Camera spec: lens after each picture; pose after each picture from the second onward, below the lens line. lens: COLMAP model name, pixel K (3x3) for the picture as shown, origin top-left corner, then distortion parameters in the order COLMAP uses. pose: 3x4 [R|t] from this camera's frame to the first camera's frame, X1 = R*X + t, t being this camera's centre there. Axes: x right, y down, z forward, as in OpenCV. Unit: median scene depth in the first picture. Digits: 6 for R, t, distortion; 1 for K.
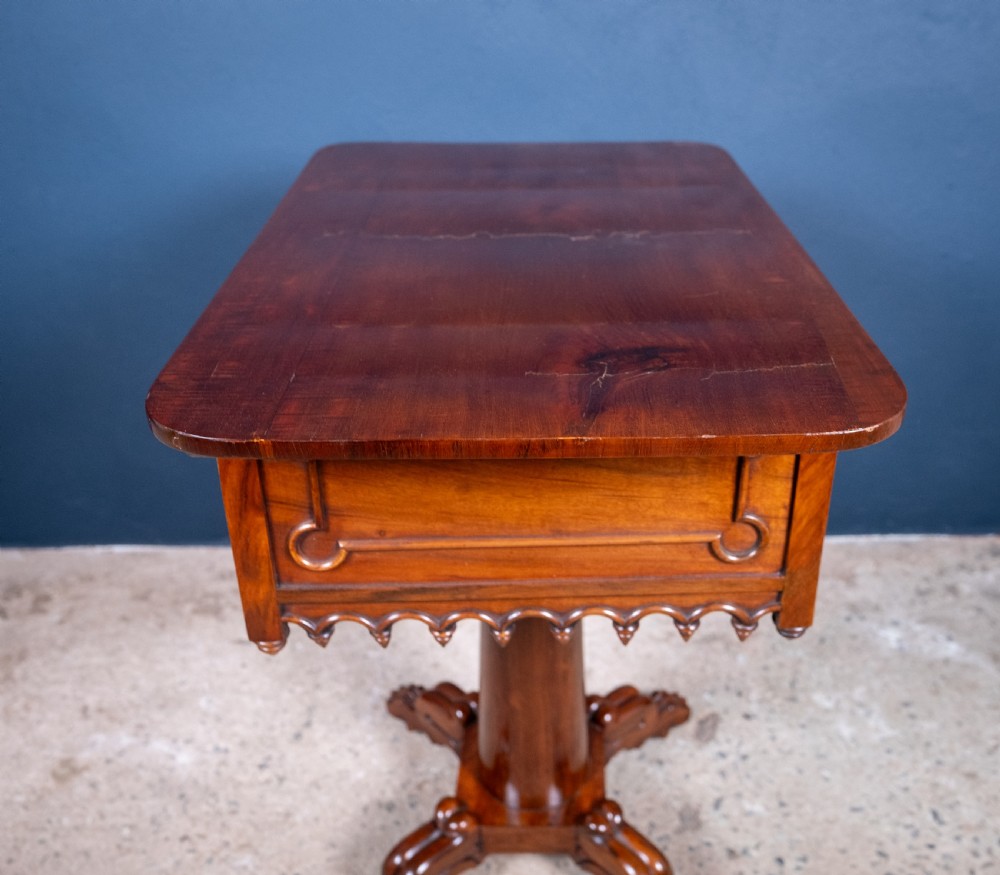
lens RADIAL K [[1040.9, 0, 555.5], [0, 1040.9, 376.6], [0, 0, 1]] dist [-0.016247, 0.000000]
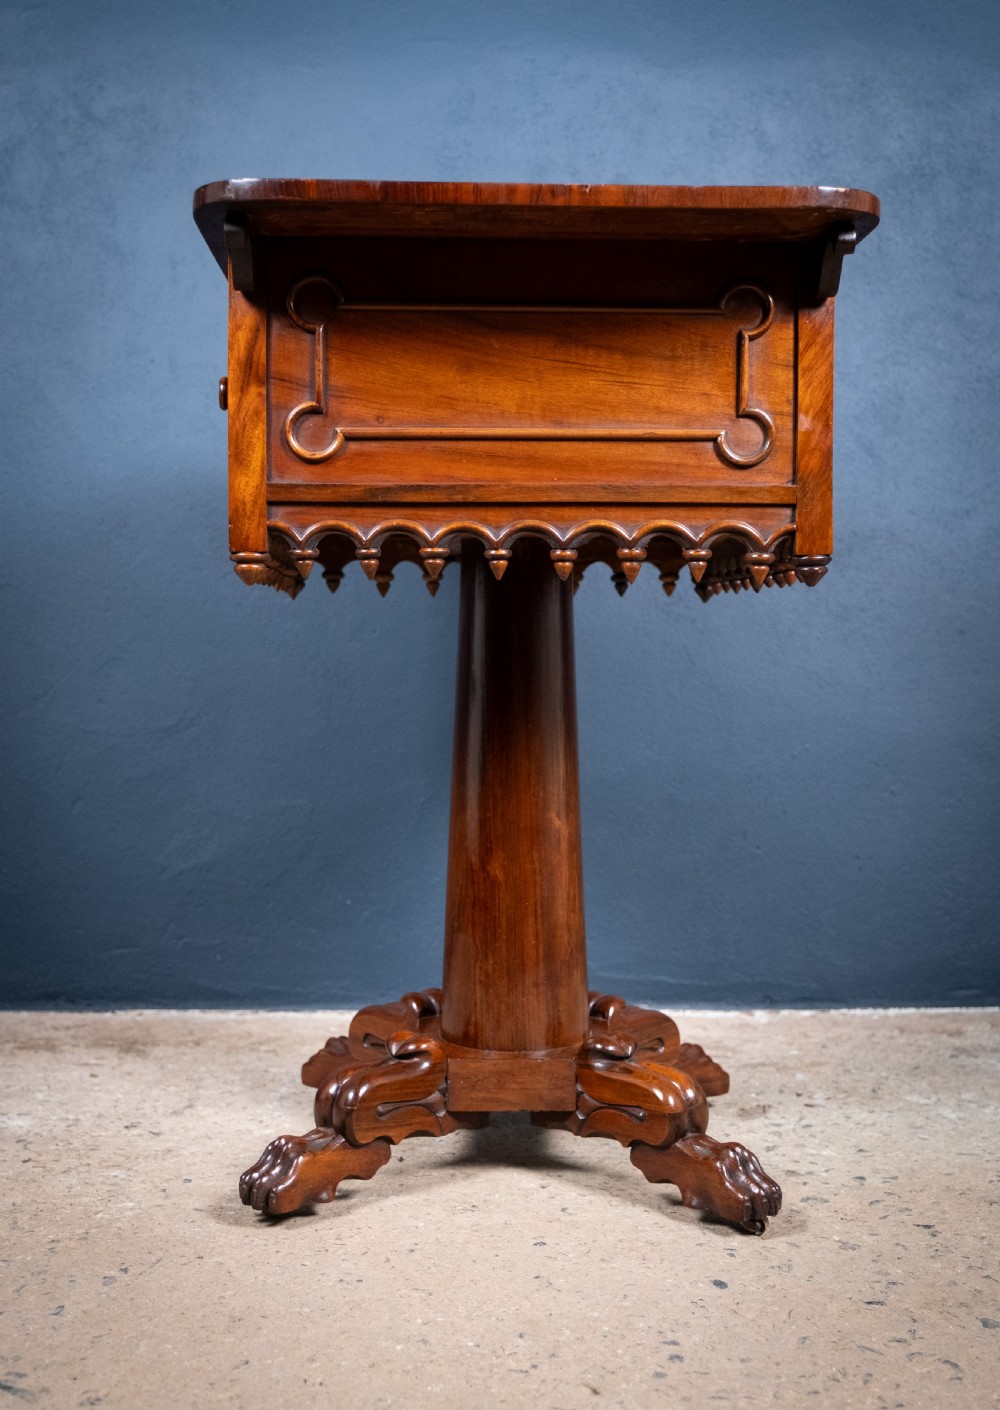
lens RADIAL K [[1802.0, 0, 464.6], [0, 1802.0, 667.7], [0, 0, 1]] dist [-0.009479, 0.000000]
pose [[0.999880, 0.001825, -0.015410, -0.034941], [-0.008091, 0.908701, -0.417370, 0.621239], [0.013241, 0.417444, 0.908606, -0.260629]]
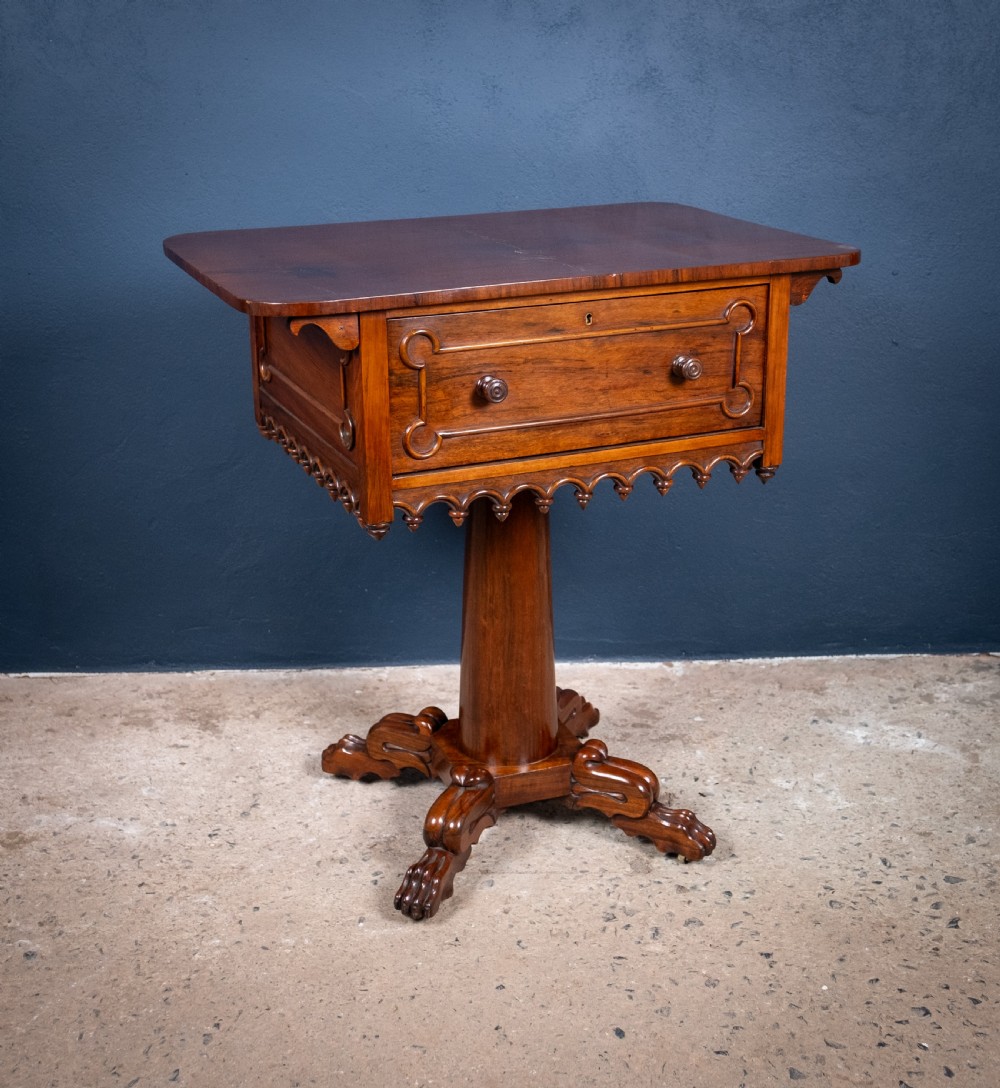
lens RADIAL K [[1524.5, 0, 506.5], [0, 1524.5, 475.4], [0, 0, 1]] dist [-0.016792, 0.000000]
pose [[0.999940, -0.010610, 0.002564, -0.001075], [0.010859, 0.990725, -0.135447, 0.241694], [-0.001103, 0.135466, 0.990781, -0.504561]]
